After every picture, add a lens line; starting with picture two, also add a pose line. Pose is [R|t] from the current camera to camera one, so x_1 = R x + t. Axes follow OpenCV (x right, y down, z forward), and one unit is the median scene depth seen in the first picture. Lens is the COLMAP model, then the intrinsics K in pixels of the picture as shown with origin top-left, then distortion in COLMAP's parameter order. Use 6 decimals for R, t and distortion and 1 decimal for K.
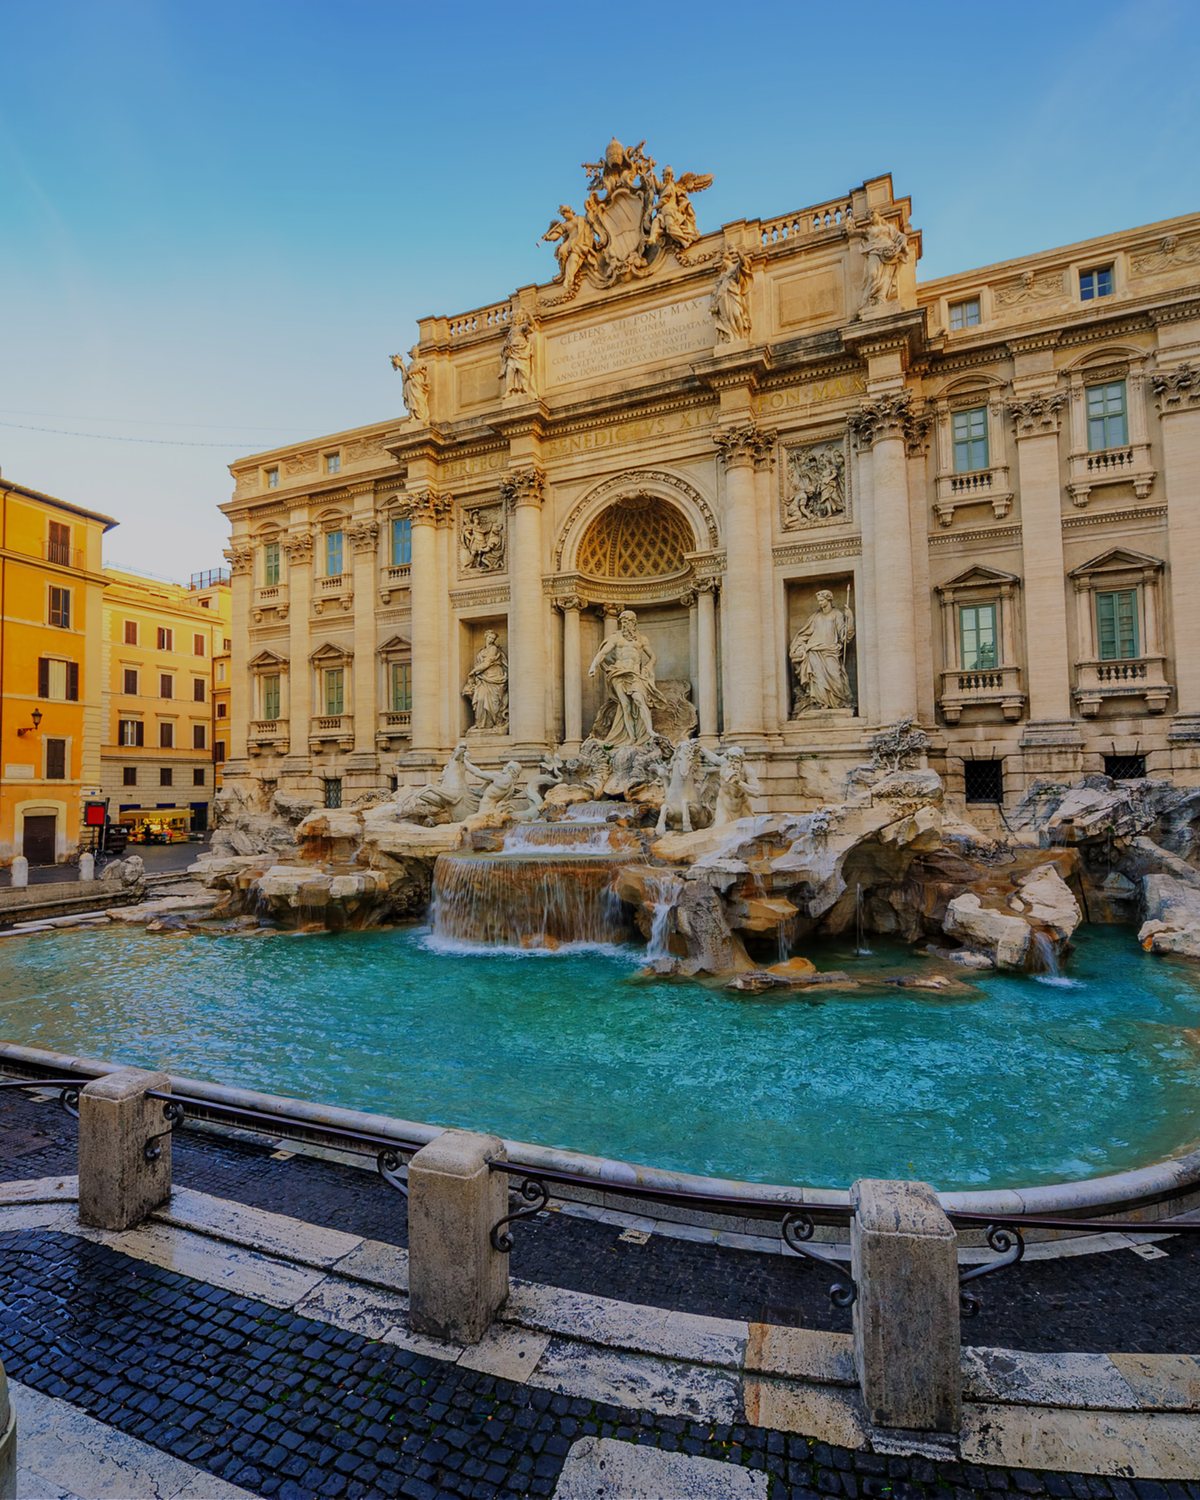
lens RADIAL K [[758.4, 0, 594.8], [0, 758.4, 750.5], [0, 0, 1]] dist [-0.010481, -0.001969]
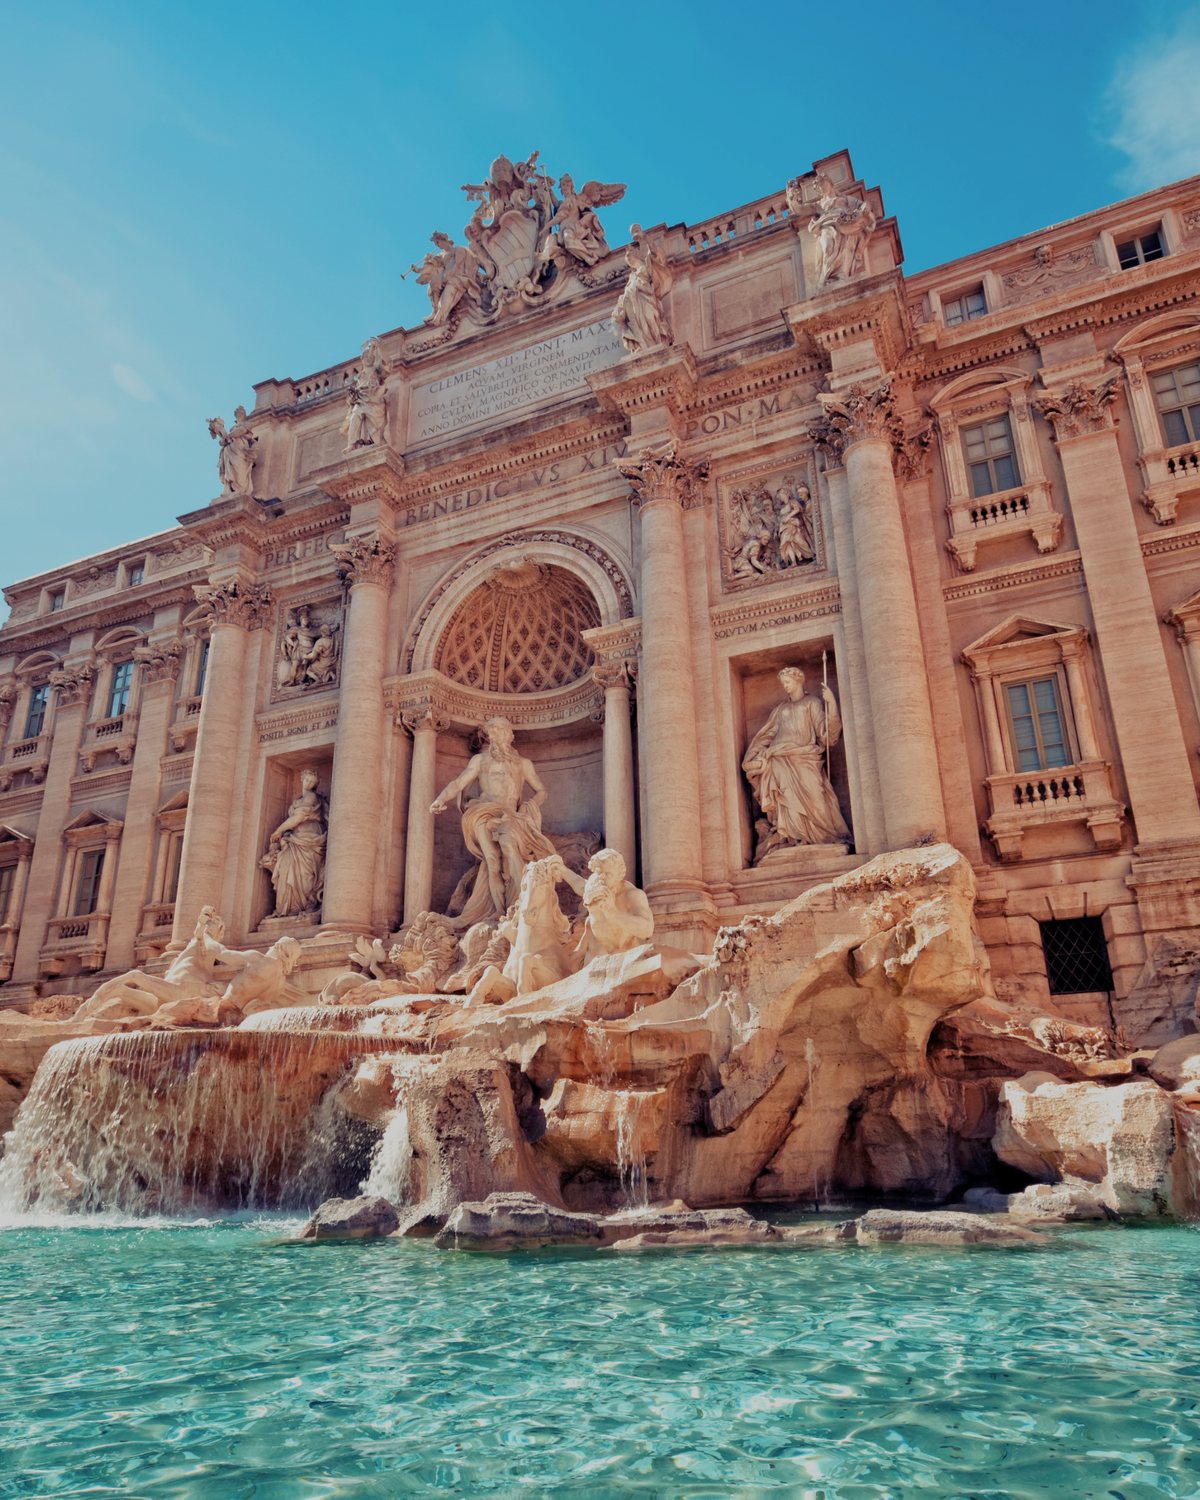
lens RADIAL K [[971.5, 0, 602.8], [0, 971.5, 806.0], [0, 0, 1]] dist [-0.009545, 0.008128]
pose [[0.999997, -0.001925, 0.001628, 0.130890], [0.002298, 0.961684, -0.274149, 0.116318], [-0.001038, 0.274152, 0.961686, 0.221044]]
